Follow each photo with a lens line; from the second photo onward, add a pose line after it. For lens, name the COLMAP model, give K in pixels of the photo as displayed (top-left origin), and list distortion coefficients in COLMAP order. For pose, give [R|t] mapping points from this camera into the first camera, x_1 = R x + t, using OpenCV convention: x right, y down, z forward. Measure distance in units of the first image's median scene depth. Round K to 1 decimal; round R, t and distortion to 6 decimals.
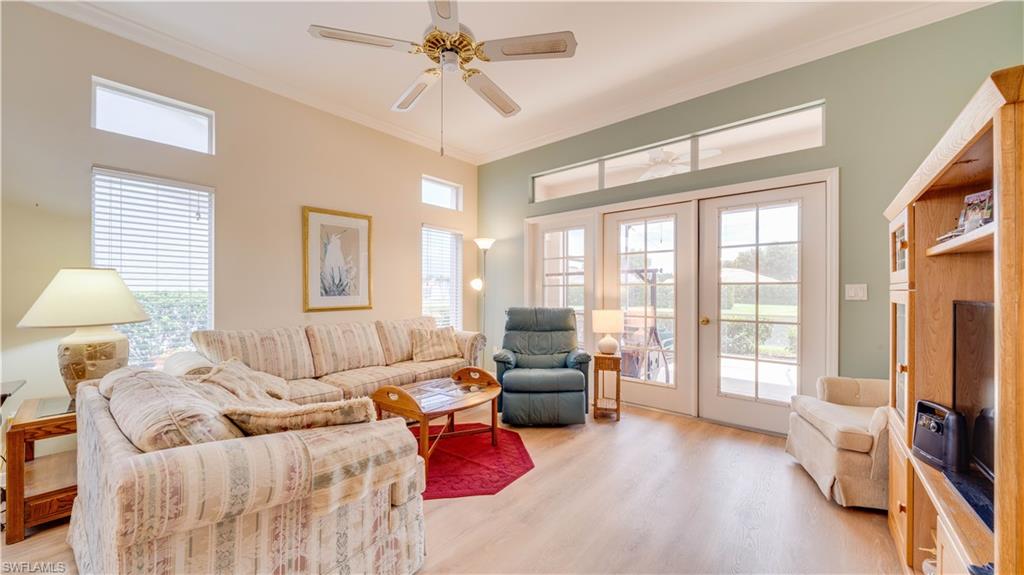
lens RADIAL K [[364.3, 0, 515.9], [0, 364.3, 294.4], [0, 0, 1]] dist [-0.010943, 0.000161]
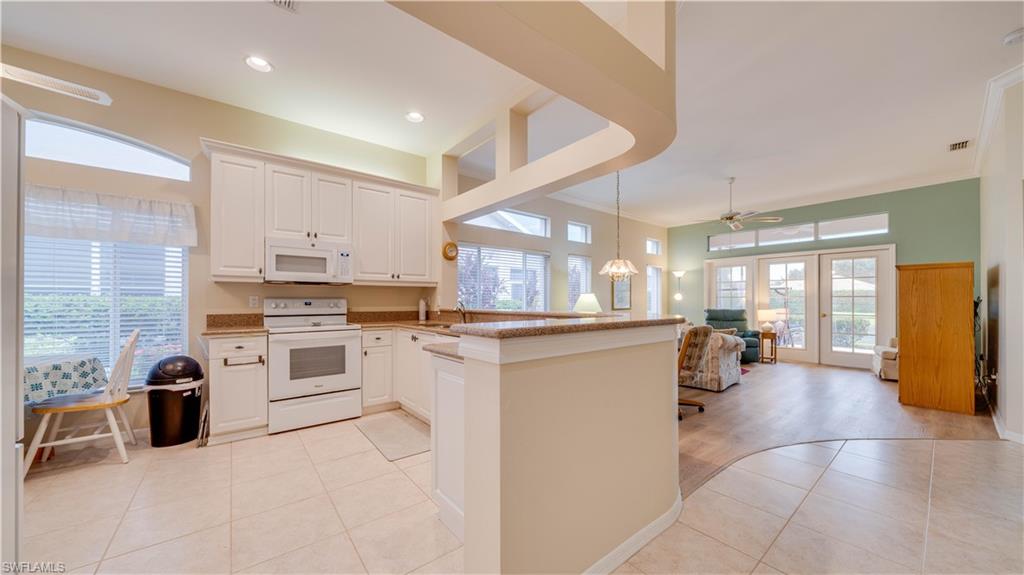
lens RADIAL K [[359.5, 0, 515.0], [0, 359.5, 299.6], [0, 0, 1]] dist [0.002632, -0.000046]
pose [[0.977380, -0.002380, -0.211475, -0.671409], [0.001226, 0.999984, -0.005586, -0.004883], [0.211485, 0.005200, 0.977367, -1.214562]]
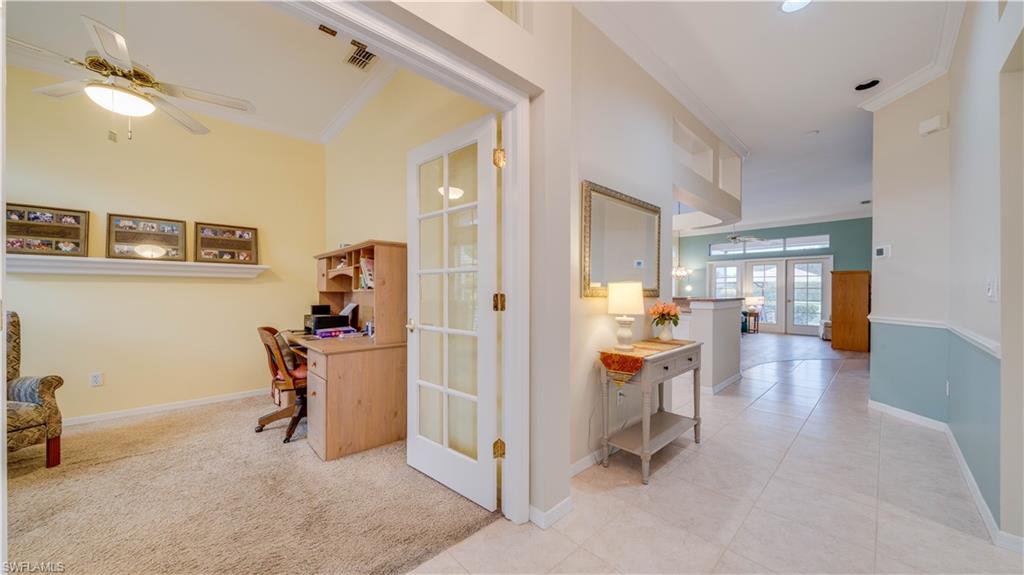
lens RADIAL K [[359.5, 0, 507.8], [0, 359.5, 290.3], [0, 0, 1]] dist [0.002632, -0.000046]
pose [[0.988013, 0.000797, -0.154366, -1.228554], [-0.001073, 0.999998, -0.001703, -0.007114], [0.154365, 0.001848, 0.988012, -2.153338]]
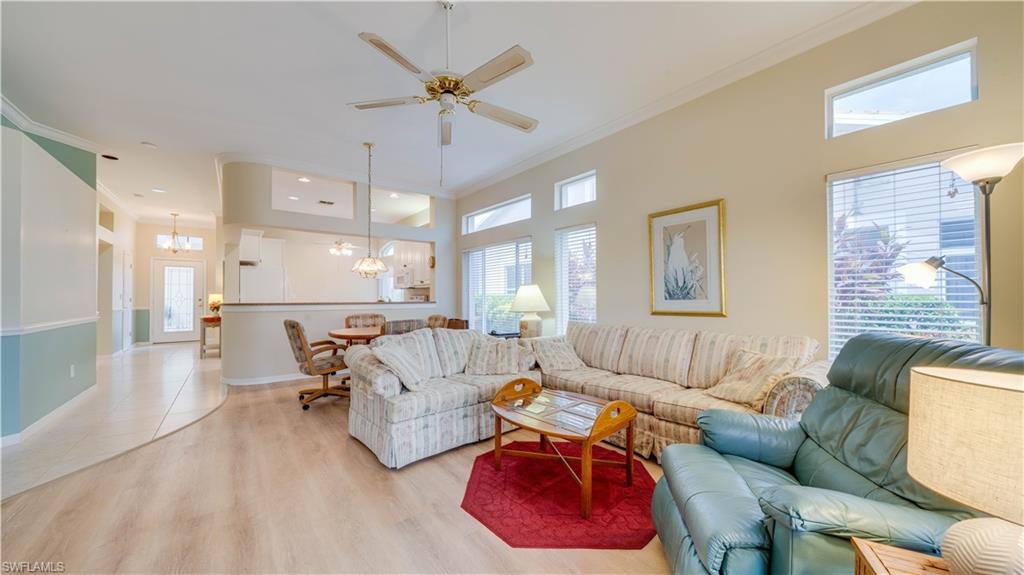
lens RADIAL K [[359.5, 0, 514.1], [0, 359.5, 291.8], [0, 0, 1]] dist [0.002632, -0.000046]
pose [[-0.246386, -0.017419, -0.969015, 0.509738], [0.002240, 0.999826, -0.018542, 0.000579], [0.969169, -0.006739, -0.246304, 0.835356]]
